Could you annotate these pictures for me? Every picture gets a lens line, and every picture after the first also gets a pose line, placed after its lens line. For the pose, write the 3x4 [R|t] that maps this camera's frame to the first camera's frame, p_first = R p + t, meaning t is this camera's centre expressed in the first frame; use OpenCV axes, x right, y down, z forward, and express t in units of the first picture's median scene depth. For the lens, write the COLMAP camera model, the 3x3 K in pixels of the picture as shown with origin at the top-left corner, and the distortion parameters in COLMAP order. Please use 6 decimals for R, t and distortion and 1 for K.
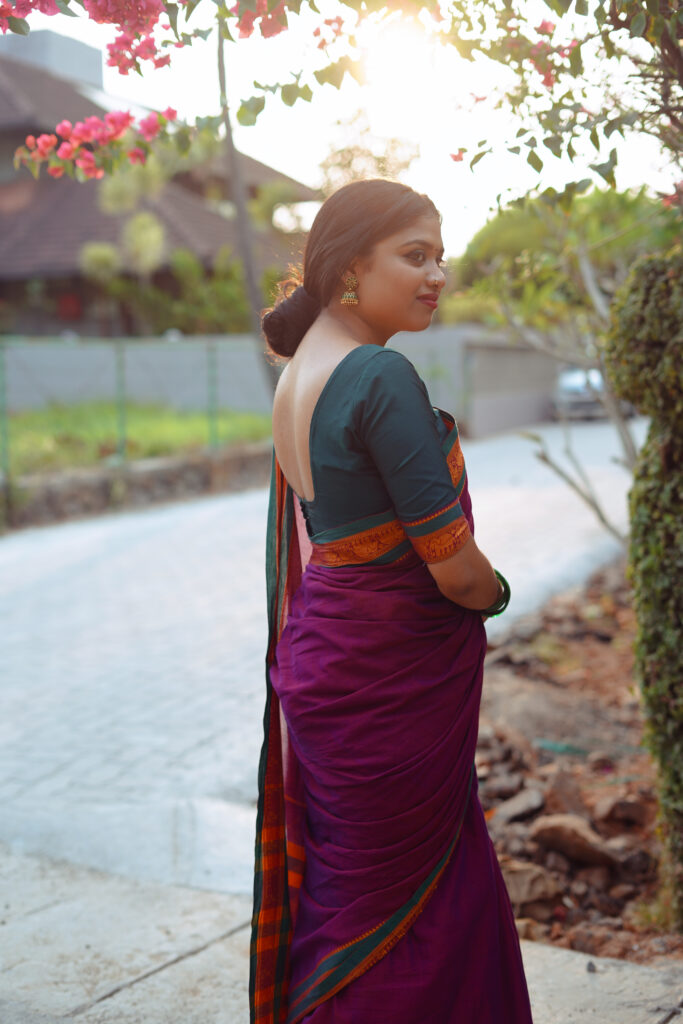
lens RADIAL K [[1497.1, 0, 317.0], [0, 1497.1, 508.8], [0, 0, 1]] dist [-0.011212, 0.099572]
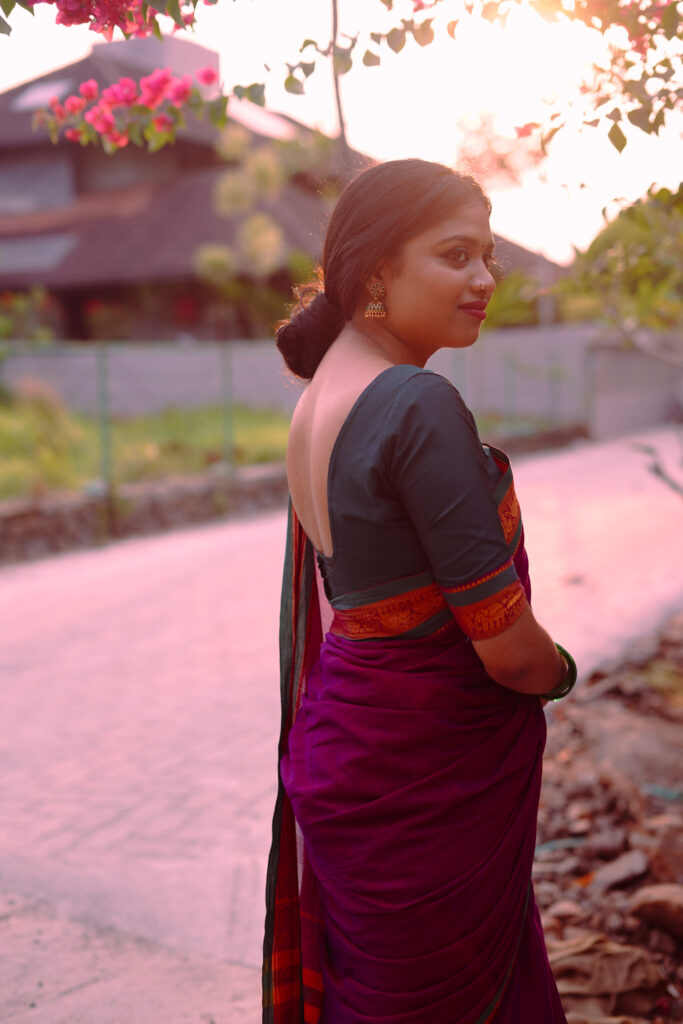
lens RADIAL K [[1490.6, 0, 341.5], [0, 1490.6, 512.0], [0, 0, 1]] dist [0.011475, -0.024741]
pose [[0.997573, -0.000908, -0.069621, 0.040192], [0.001064, 0.999997, 0.002211, -0.021969], [0.069618, -0.002279, 0.997571, 0.132002]]
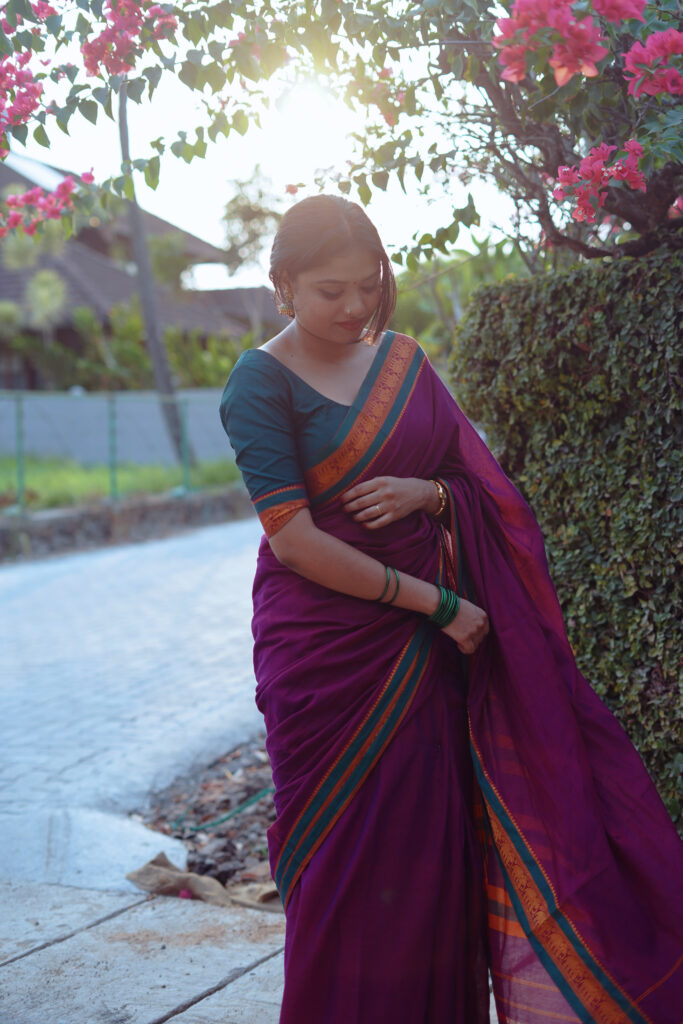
lens RADIAL K [[1490.6, 0, 341.5], [0, 1490.6, 512.0], [0, 0, 1]] dist [0.011475, -0.024741]
pose [[0.997152, 0.000243, 0.075418, 0.035367], [0.002873, 0.999147, -0.041199, 0.041734], [-0.075363, 0.041298, 0.996301, -0.066593]]
